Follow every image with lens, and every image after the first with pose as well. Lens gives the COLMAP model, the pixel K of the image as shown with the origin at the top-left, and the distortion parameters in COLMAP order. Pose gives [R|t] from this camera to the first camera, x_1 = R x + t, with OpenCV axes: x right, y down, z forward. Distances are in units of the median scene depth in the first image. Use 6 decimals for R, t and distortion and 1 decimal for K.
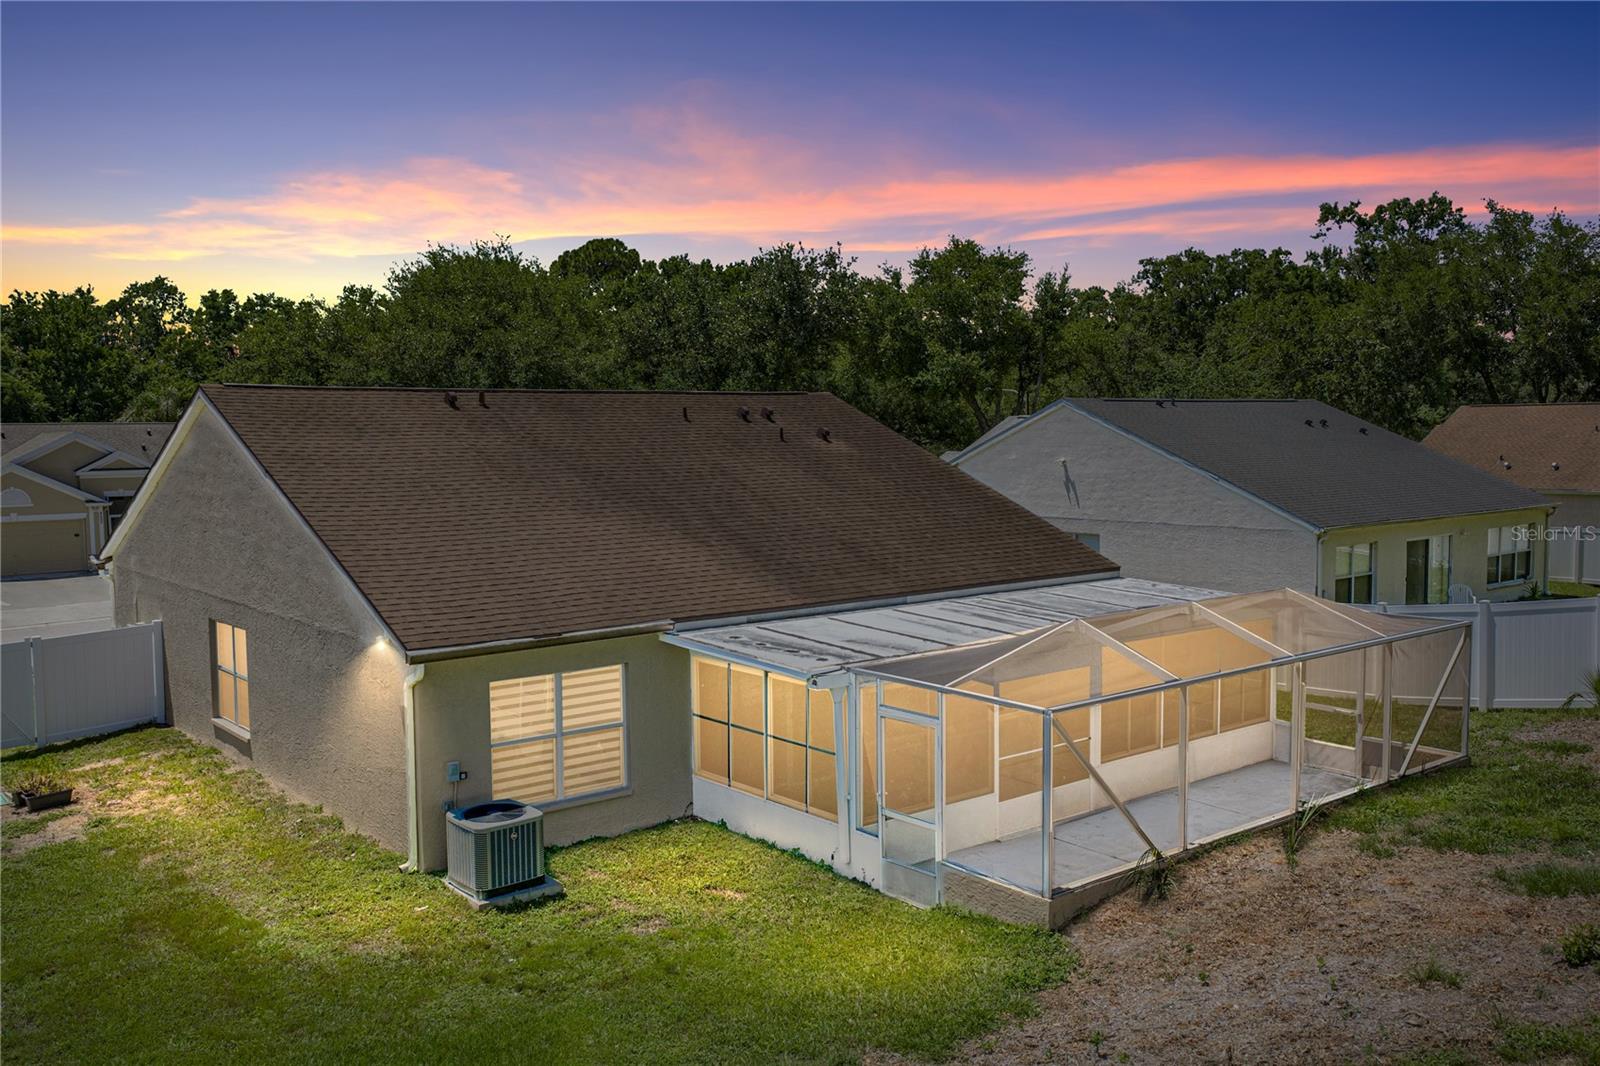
lens RADIAL K [[1316.2, 0, 822.3], [0, 1316.2, 548.0], [0, 0, 1]] dist [0.032971, -0.011979]
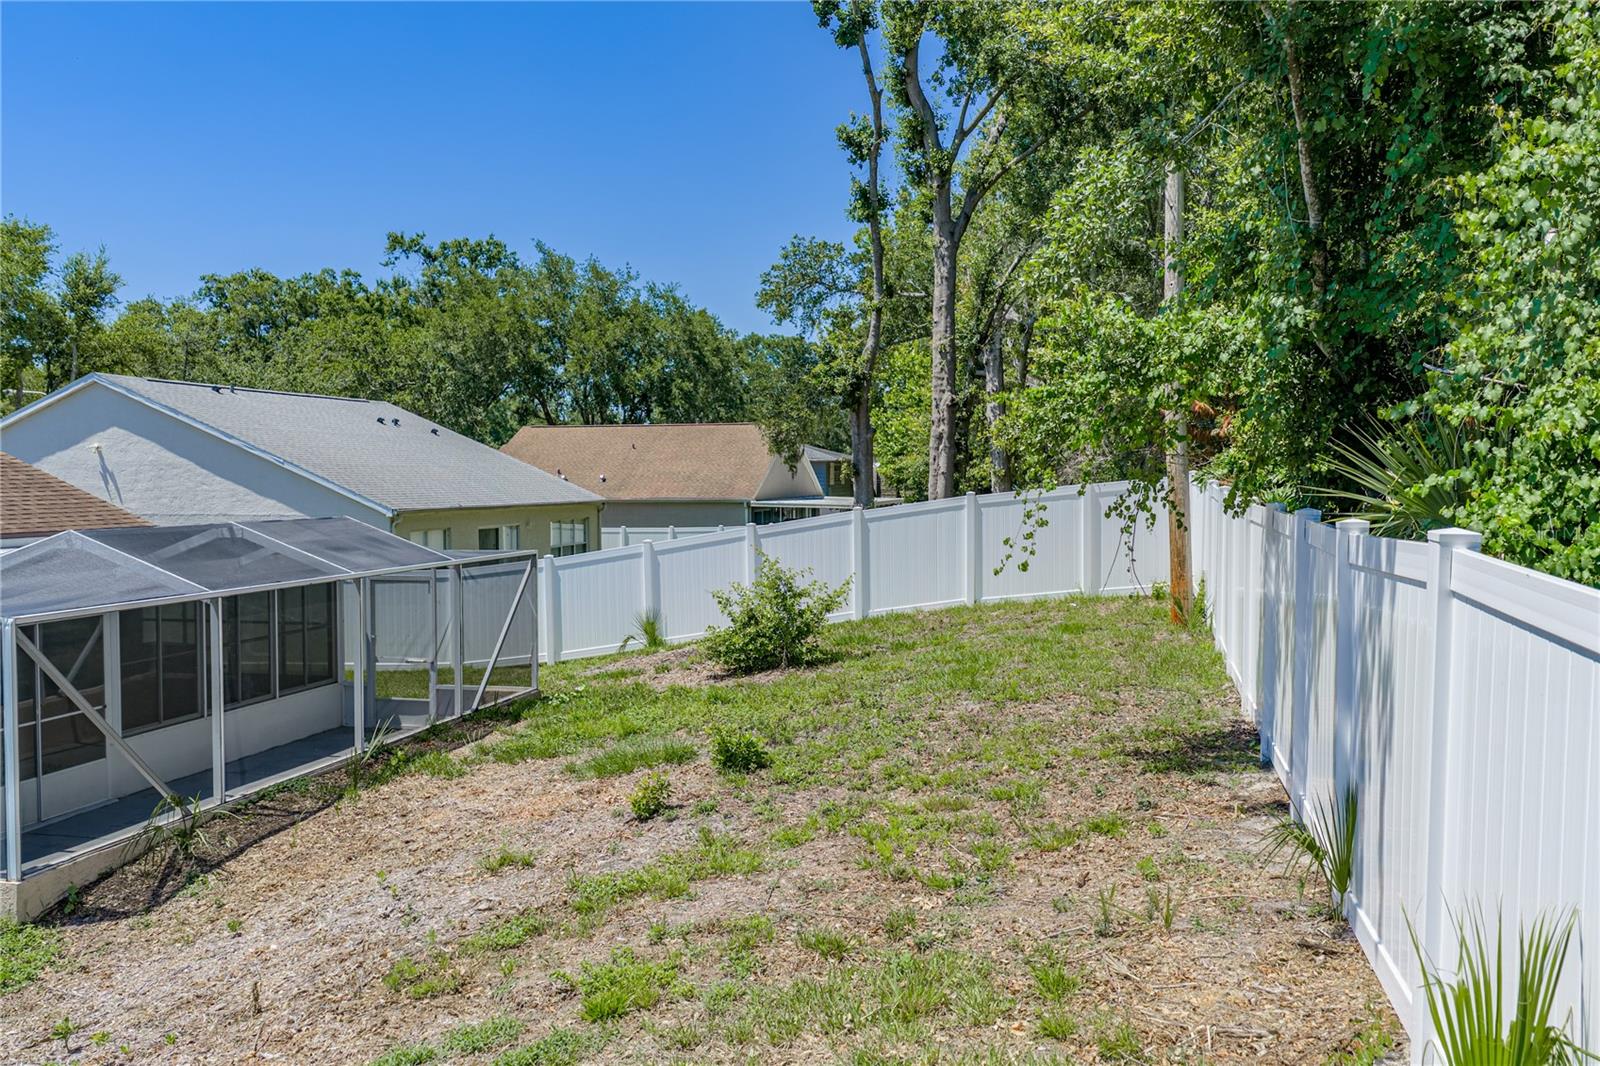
lens RADIAL K [[1316.2, 0, 791.6], [0, 1316.2, 547.7], [0, 0, 1]] dist [0.032971, -0.011979]
pose [[0.798609, -0.023642, 0.601386, 0.041818], [0.045000, 0.998777, -0.020493, 0.064256], [-0.600166, 0.043428, 0.798696, 0.083215]]
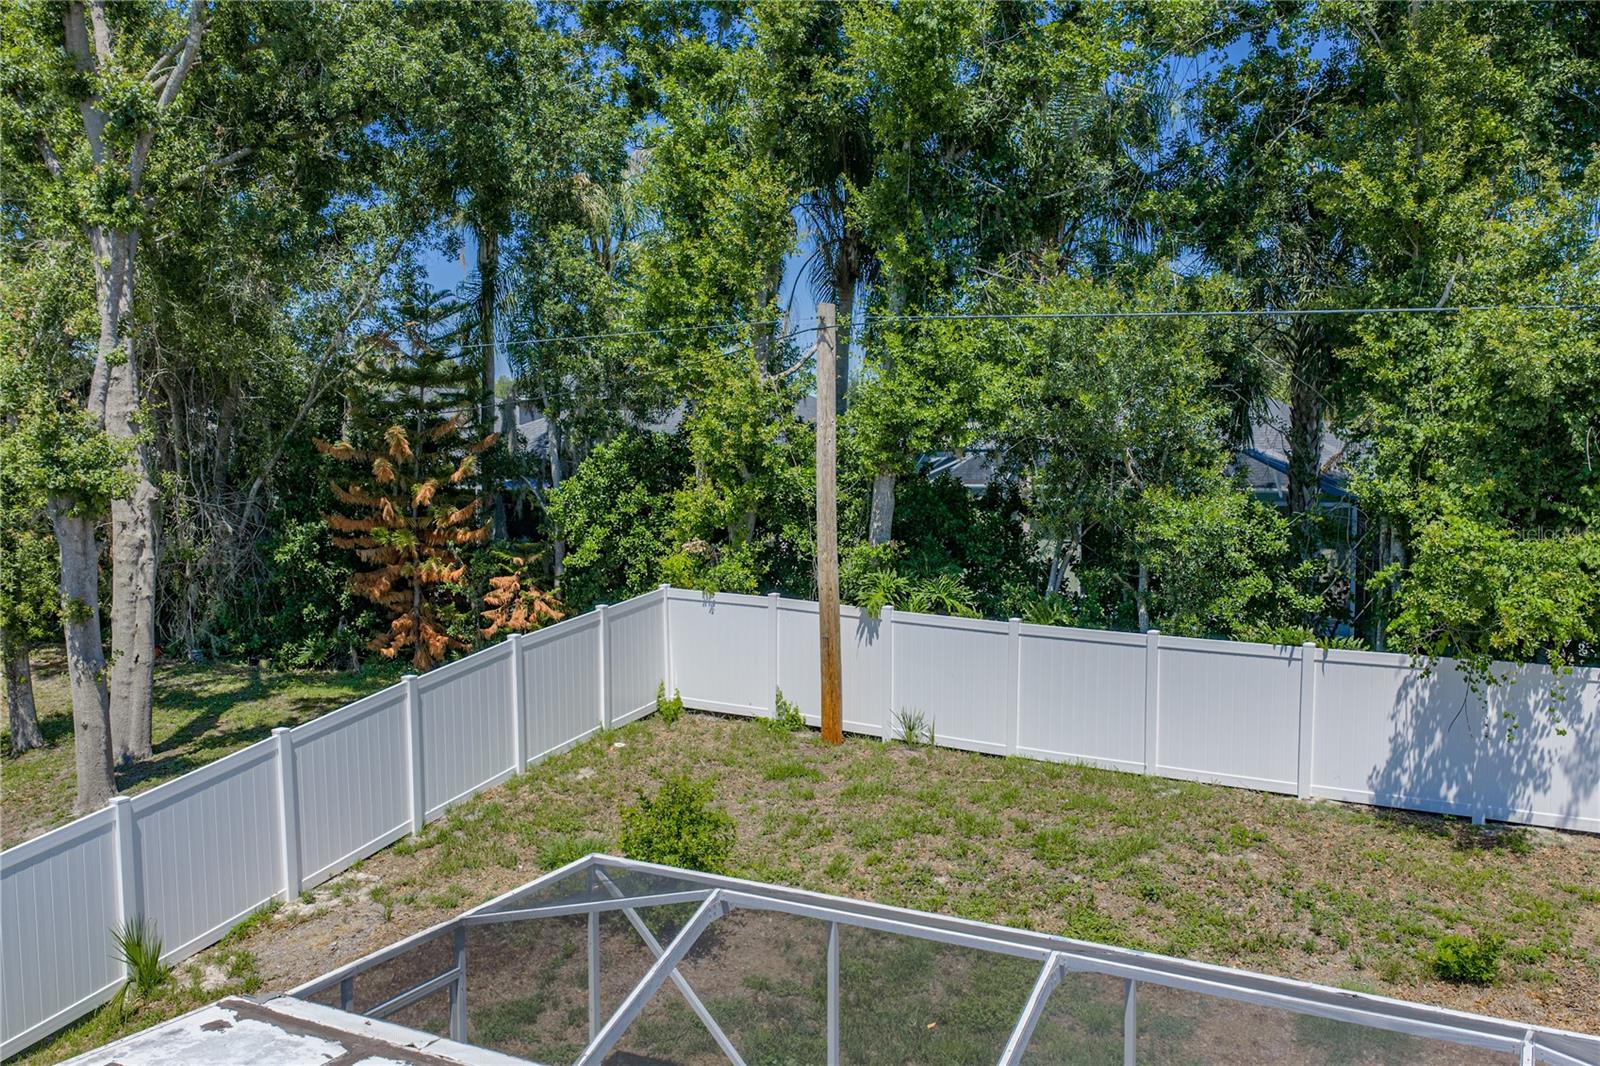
lens RADIAL K [[1316.2, 0, 801.9], [0, 1316.2, 540.8], [0, 0, 1]] dist [0.032971, -0.011979]
pose [[-0.406379, -0.043979, 0.912646, -0.065411], [0.072816, 0.994105, 0.080327, -0.104213], [-0.910799, 0.099099, -0.400781, 0.960000]]
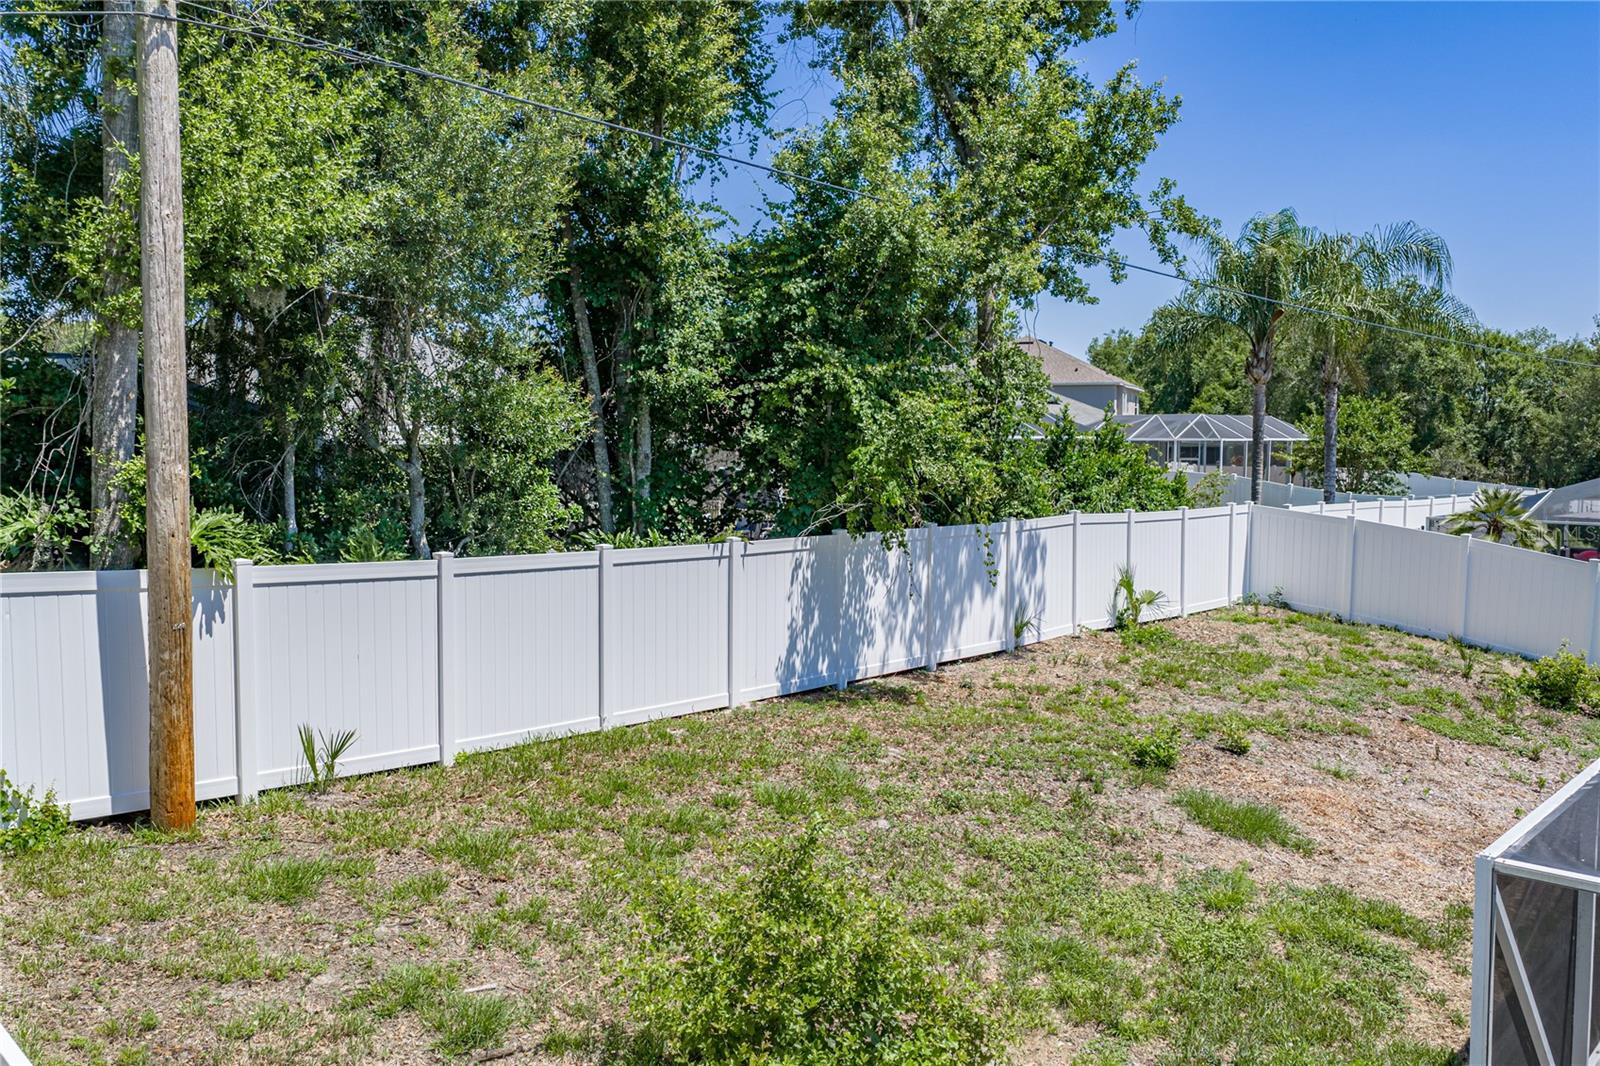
lens RADIAL K [[1316.2, 0, 791.0], [0, 1316.2, 532.2], [0, 0, 1]] dist [0.032971, -0.011979]
pose [[-0.986787, 0.032567, -0.158715, 0.563639], [0.009625, 0.989644, 0.143222, -0.067244], [0.161735, 0.139802, -0.976881, 1.075629]]
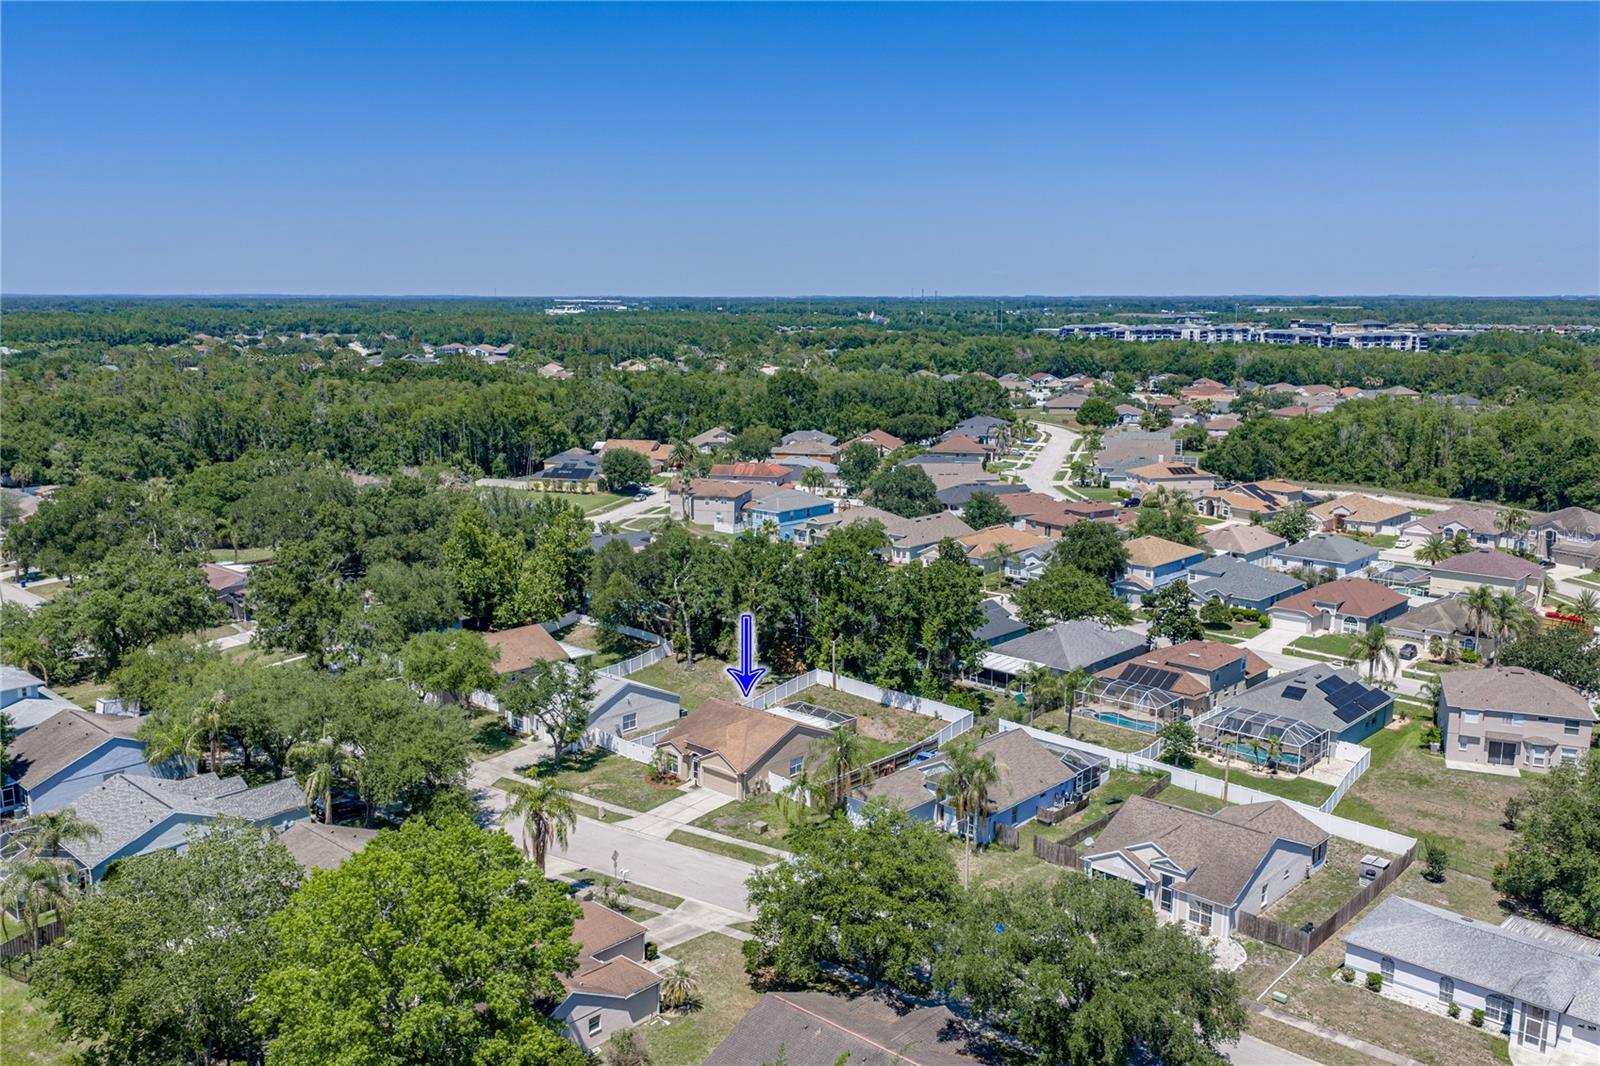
lens RADIAL K [[1316.2, 0, 802.5], [0, 1316.2, 542.1], [0, 0, 1]] dist [0.032971, -0.011979]
pose [[-0.143791, -0.166119, 0.975566, -6.220503], [0.076014, 0.981044, 0.178256, -2.013634], [-0.986684, 0.099788, -0.128438, 1.636278]]
